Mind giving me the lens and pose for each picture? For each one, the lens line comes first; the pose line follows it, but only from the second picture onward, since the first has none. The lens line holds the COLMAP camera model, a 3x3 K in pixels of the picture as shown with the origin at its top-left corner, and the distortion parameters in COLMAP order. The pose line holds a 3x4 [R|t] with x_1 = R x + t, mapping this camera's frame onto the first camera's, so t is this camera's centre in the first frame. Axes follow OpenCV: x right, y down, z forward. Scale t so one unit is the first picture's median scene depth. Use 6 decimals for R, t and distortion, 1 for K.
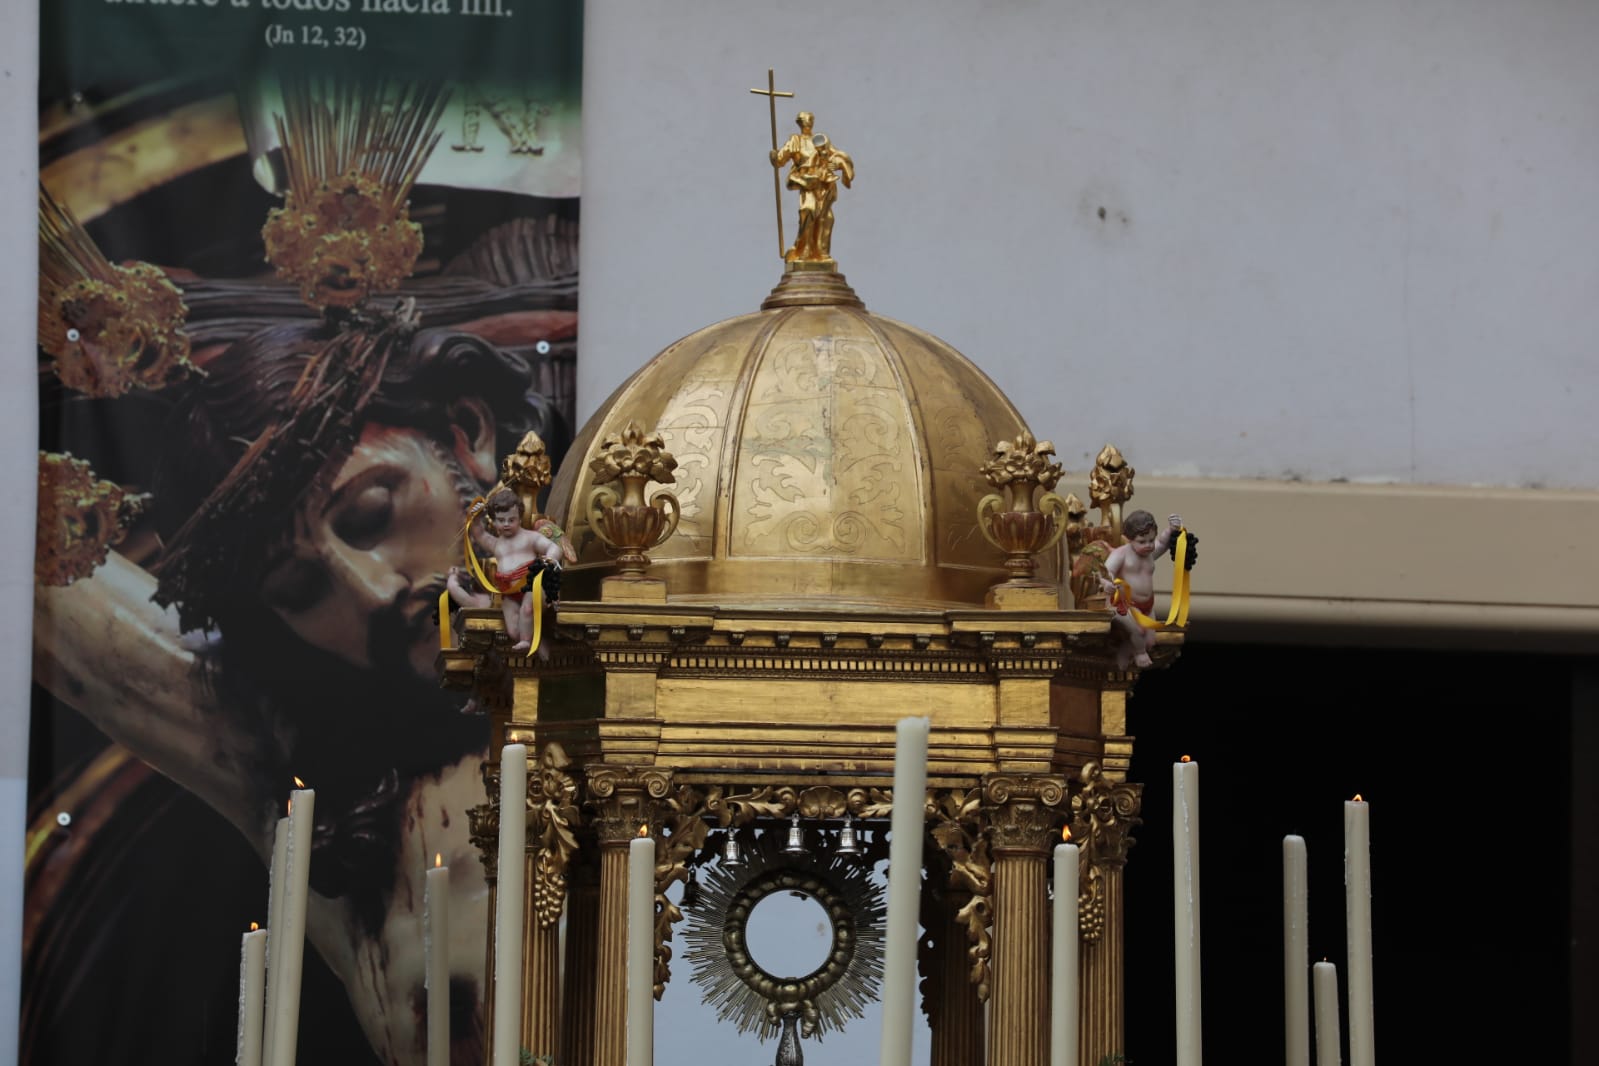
lens RADIAL K [[8580.3, 0, 799.5], [0, 8580.3, 533.0], [0, 0, 1]] dist [1.736550, -15.938953]
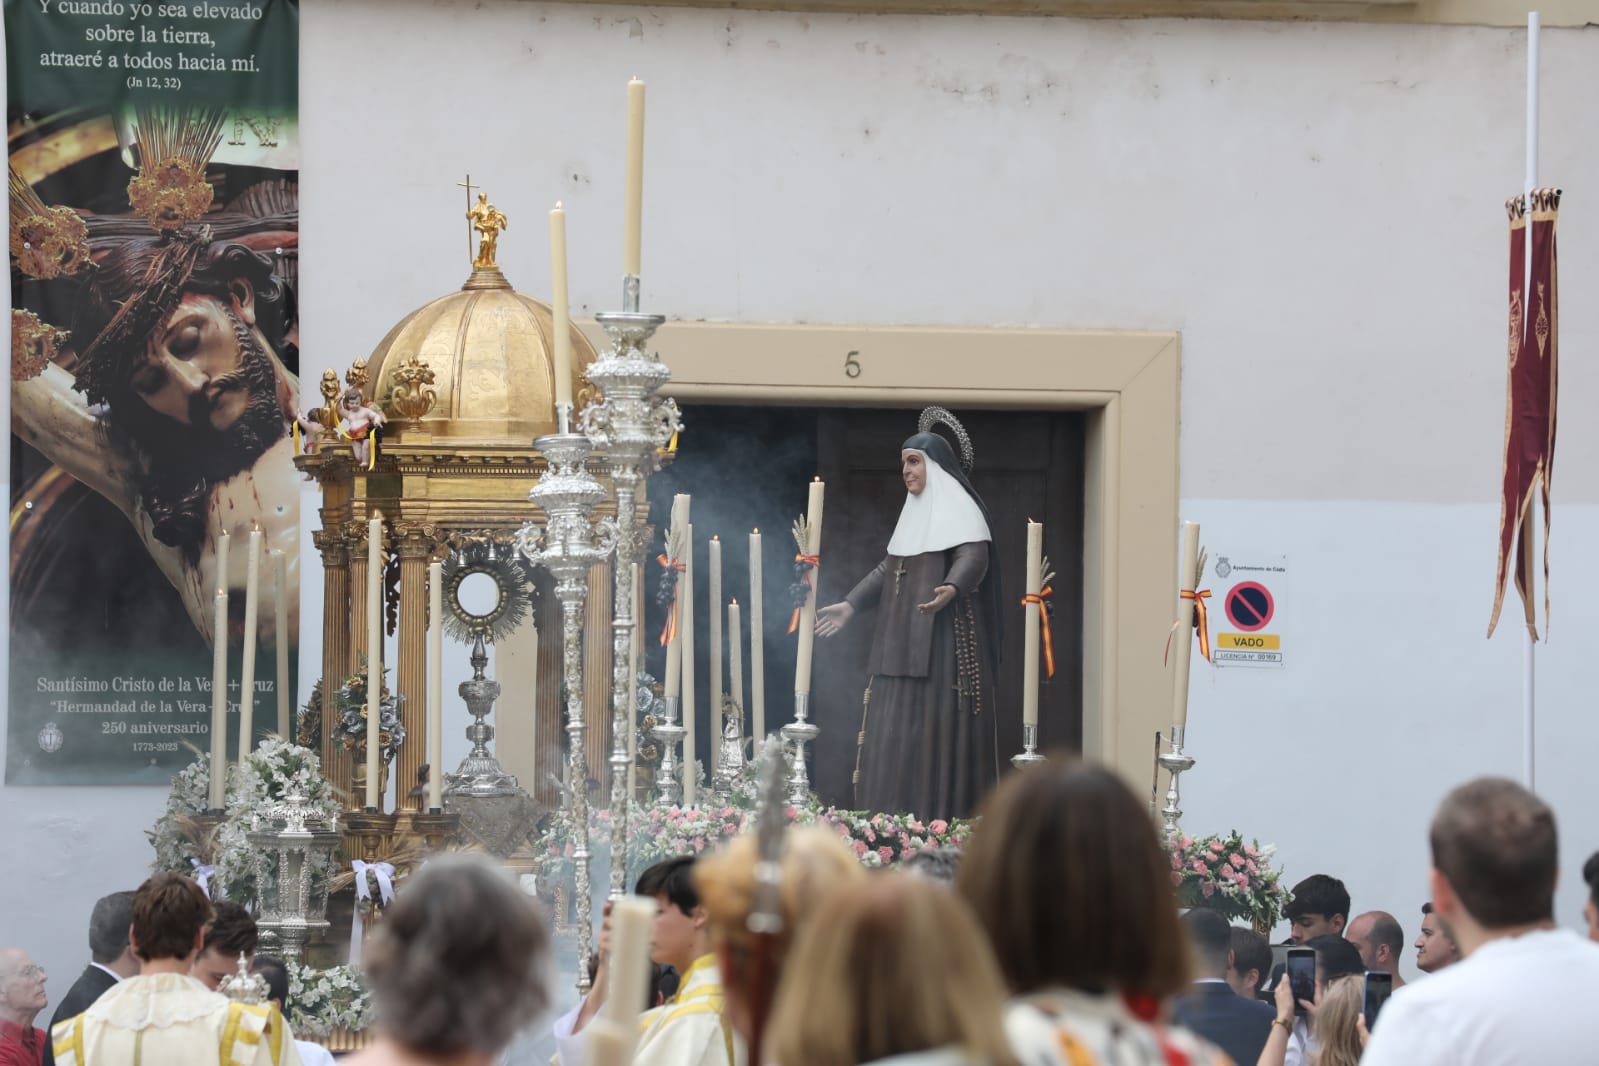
lens RADIAL K [[8360.4, 0, 799.5], [0, 8360.4, 533.0], [0, 0, 1]] dist [1.284857, 9.444235]
pose [[0.992809, -0.006226, 0.119543, -0.137162], [-0.003175, 0.996925, 0.078294, -0.104509], [-0.119663, -0.078110, 0.989737, -0.829528]]
